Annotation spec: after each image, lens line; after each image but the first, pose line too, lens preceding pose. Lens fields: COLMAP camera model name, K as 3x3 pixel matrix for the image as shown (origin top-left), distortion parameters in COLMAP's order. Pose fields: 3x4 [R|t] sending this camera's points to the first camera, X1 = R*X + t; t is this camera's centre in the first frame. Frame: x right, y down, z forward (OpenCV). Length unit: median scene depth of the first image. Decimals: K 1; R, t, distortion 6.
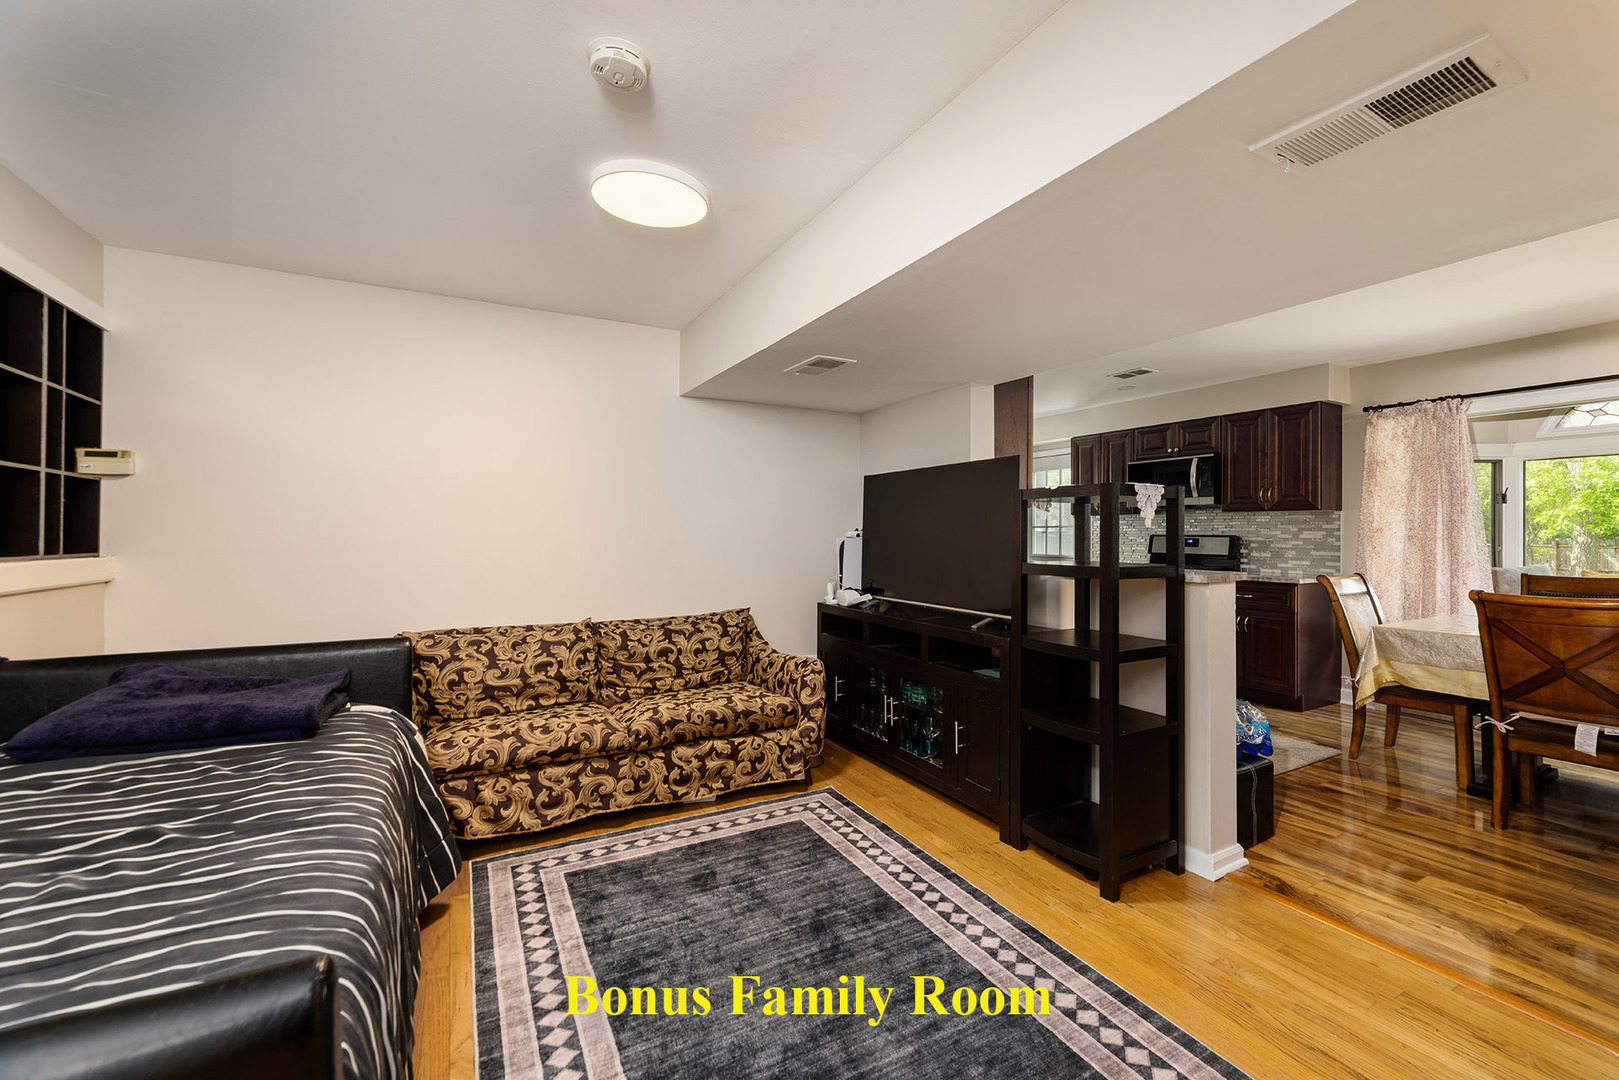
lens RADIAL K [[653.7, 0, 832.1], [0, 653.7, 529.0], [0, 0, 1]] dist [0.000302, 0.000126]
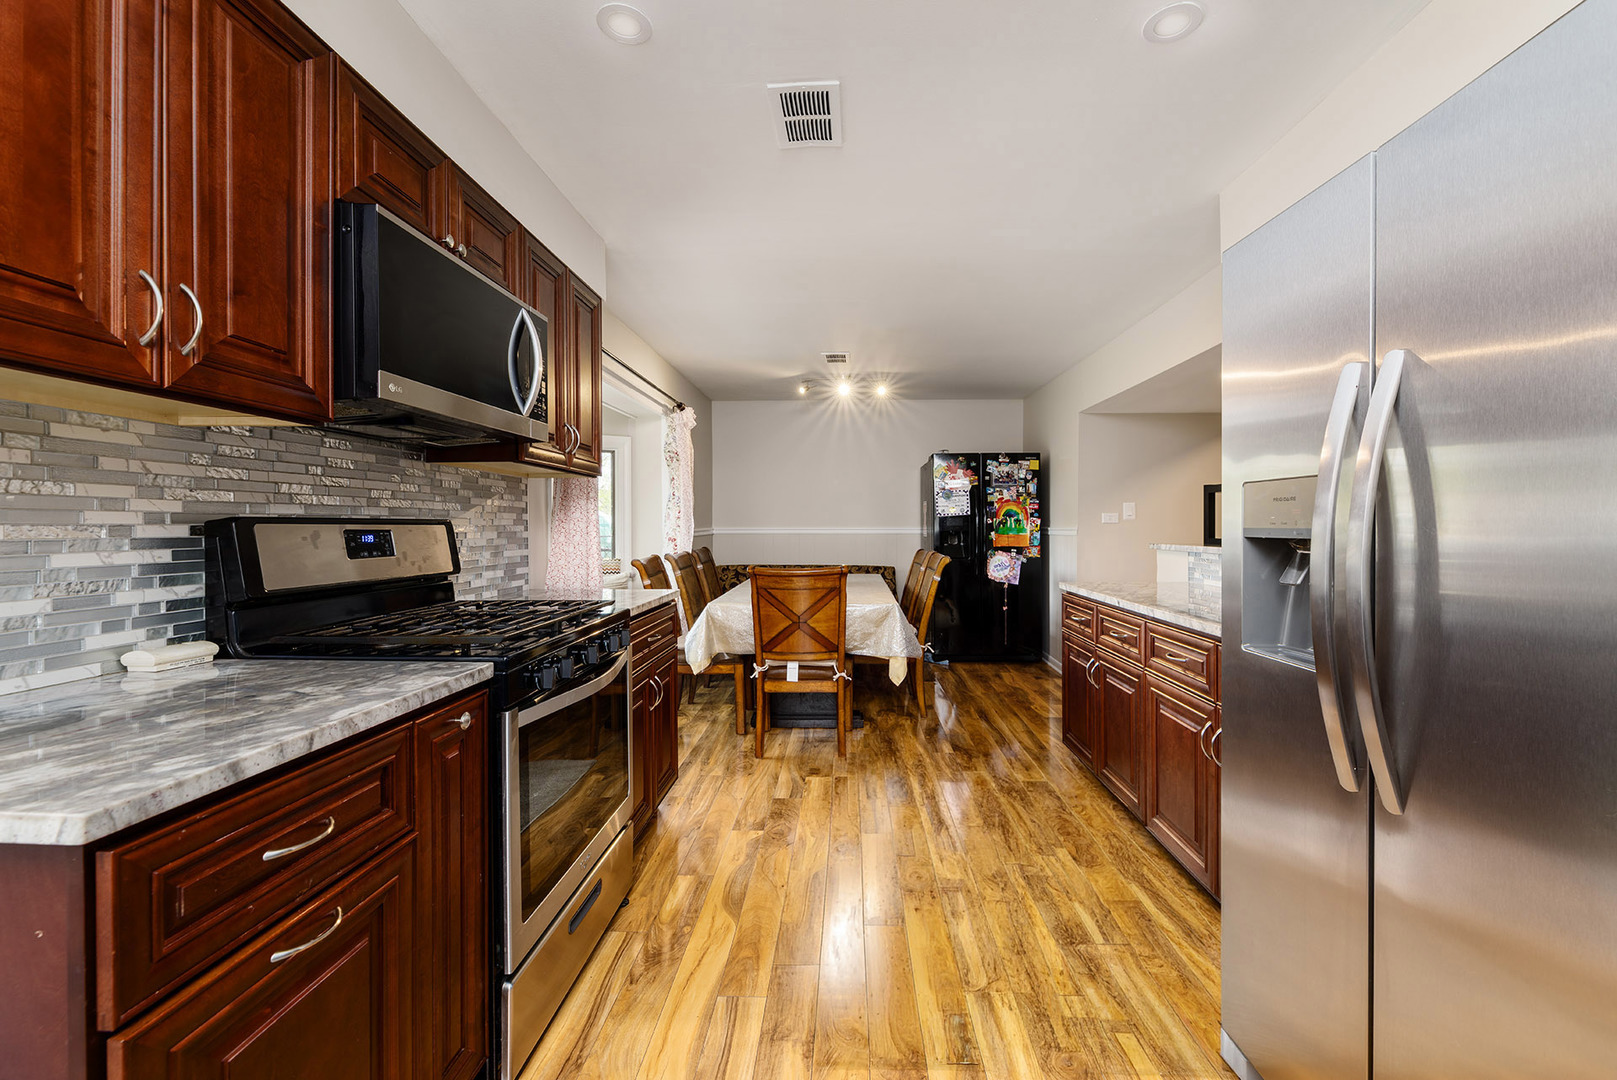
lens RADIAL K [[652.9, 0, 831.1], [0, 652.9, 529.0], [0, 0, 1]] dist [0.000302, 0.000126]
pose [[-0.853040, -0.005743, 0.521815, 0.237713], [-0.003612, 0.999980, 0.005101, 0.013719], [-0.521834, 0.002467, -0.853044, 1.347884]]
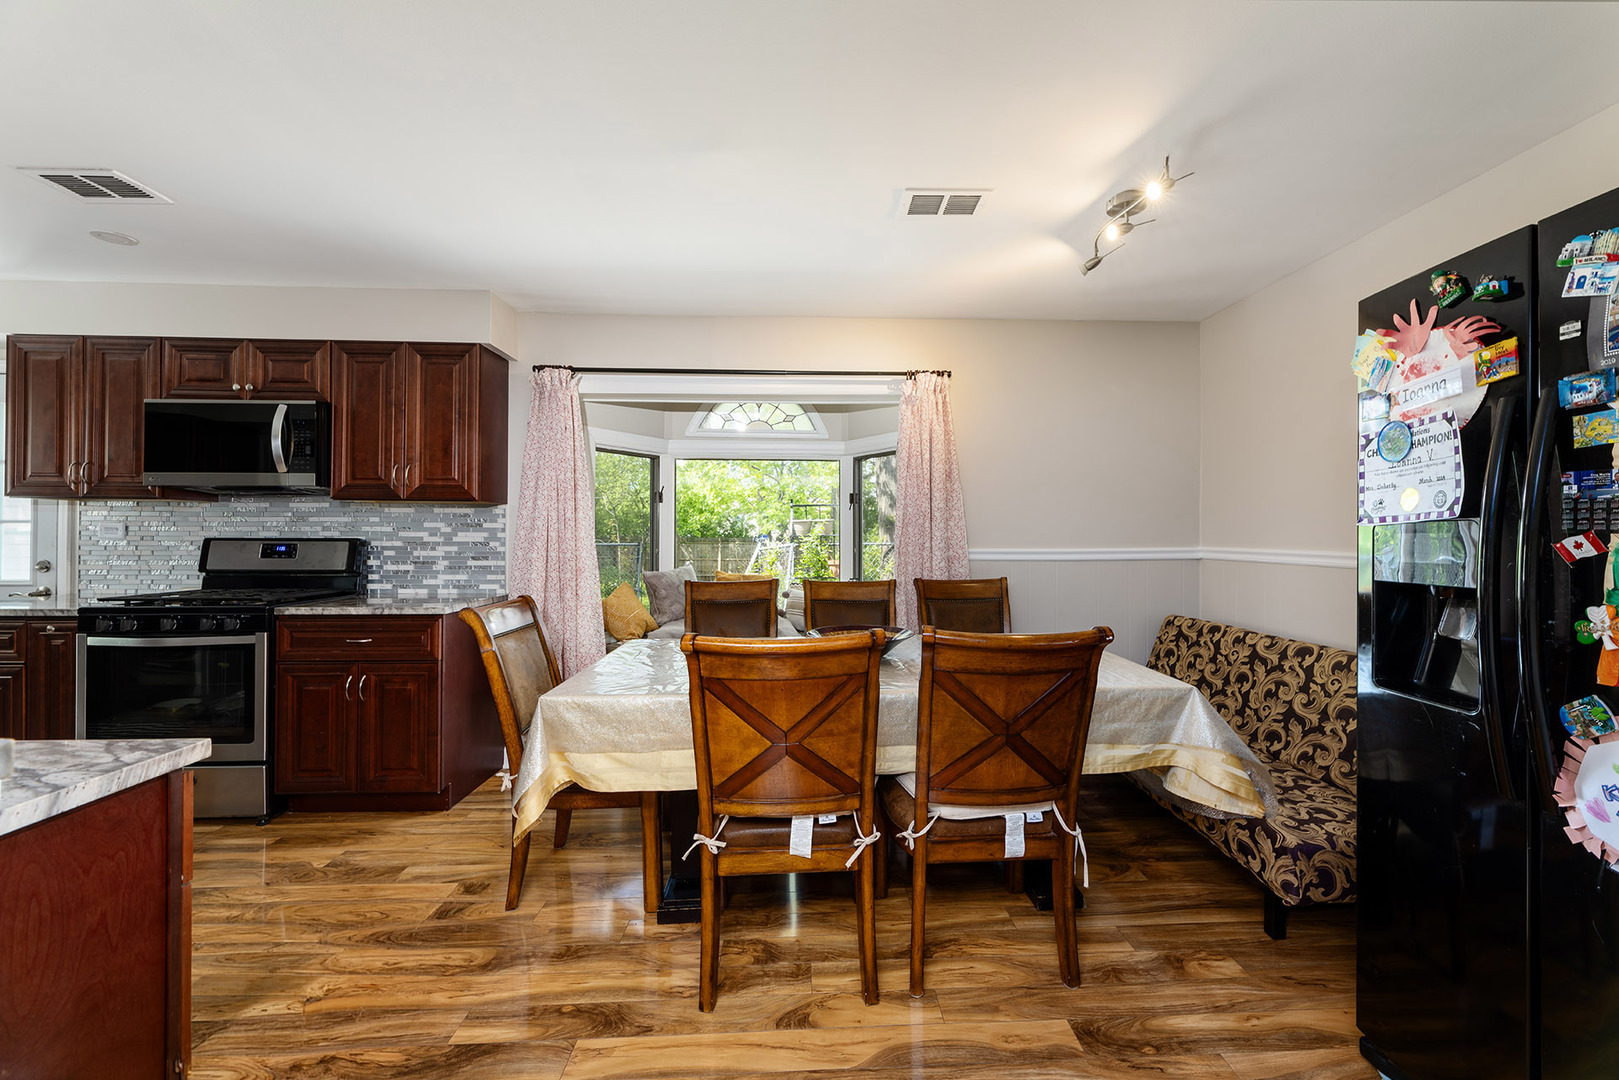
lens RADIAL K [[653.7, 0, 832.1], [0, 653.7, 529.0], [0, 0, 1]] dist [0.000302, 0.000126]
pose [[0.446274, 0.004677, 0.894884, 0.282511], [-0.005089, 0.999983, -0.002688, 0.000014], [-0.894882, -0.003355, 0.446291, 0.341394]]
